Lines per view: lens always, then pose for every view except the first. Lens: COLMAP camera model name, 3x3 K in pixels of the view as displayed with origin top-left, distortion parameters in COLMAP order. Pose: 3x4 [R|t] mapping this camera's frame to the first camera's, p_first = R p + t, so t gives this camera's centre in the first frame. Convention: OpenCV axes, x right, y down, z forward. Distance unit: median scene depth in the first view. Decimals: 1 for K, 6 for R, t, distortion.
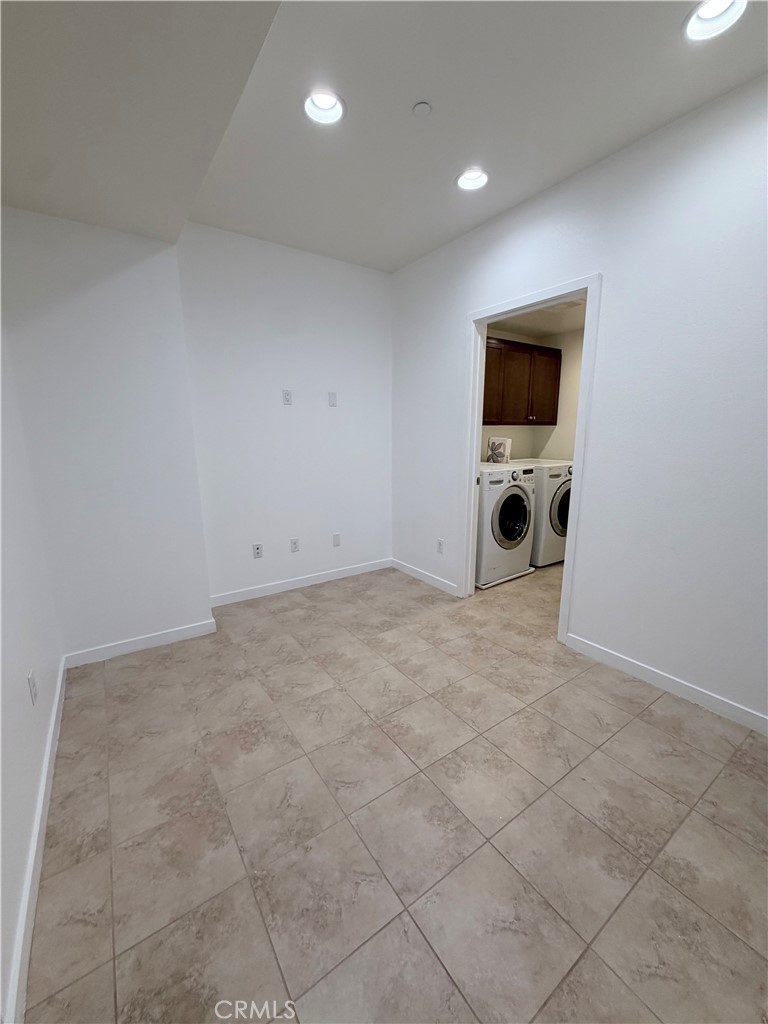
lens RADIAL K [[408.1, 0, 383.7], [0, 408.1, 510.4], [0, 0, 1]] dist [-0.001580, 0.000197]
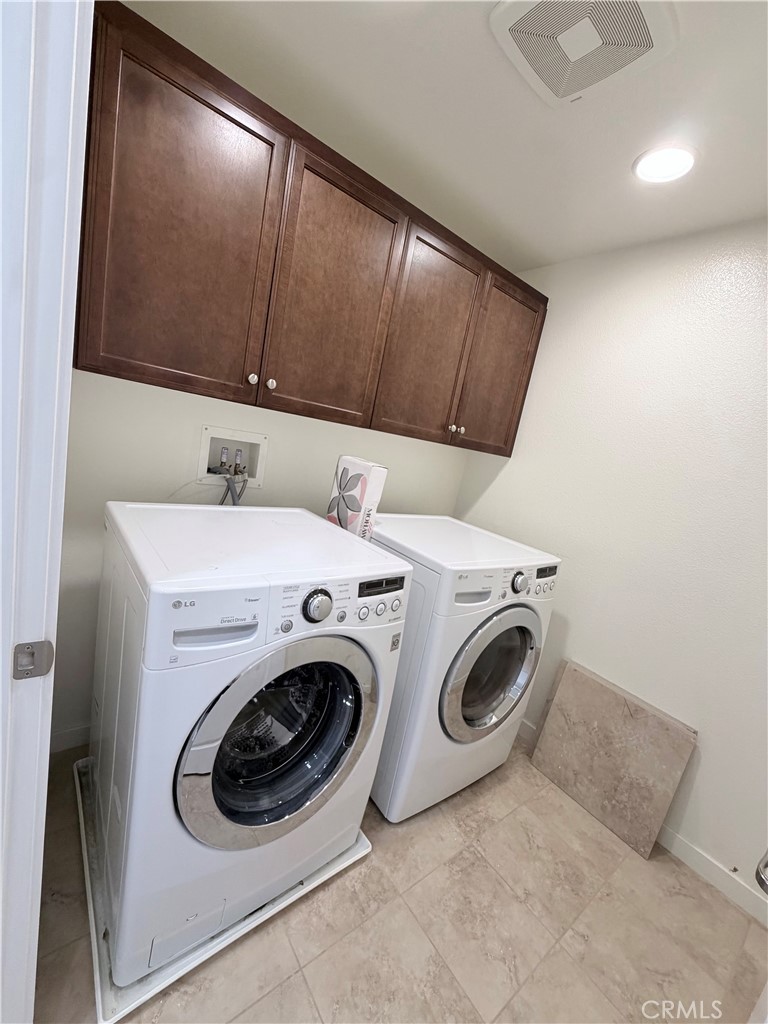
lens RADIAL K [[408.1, 0, 383.8], [0, 408.1, 512.8], [0, 0, 1]] dist [-0.001580, 0.000197]
pose [[0.978784, 0.182970, 0.092216, 0.282045], [-0.182788, 0.983096, -0.010487, -0.130058], [-0.092576, -0.006591, 0.995684, 0.618314]]
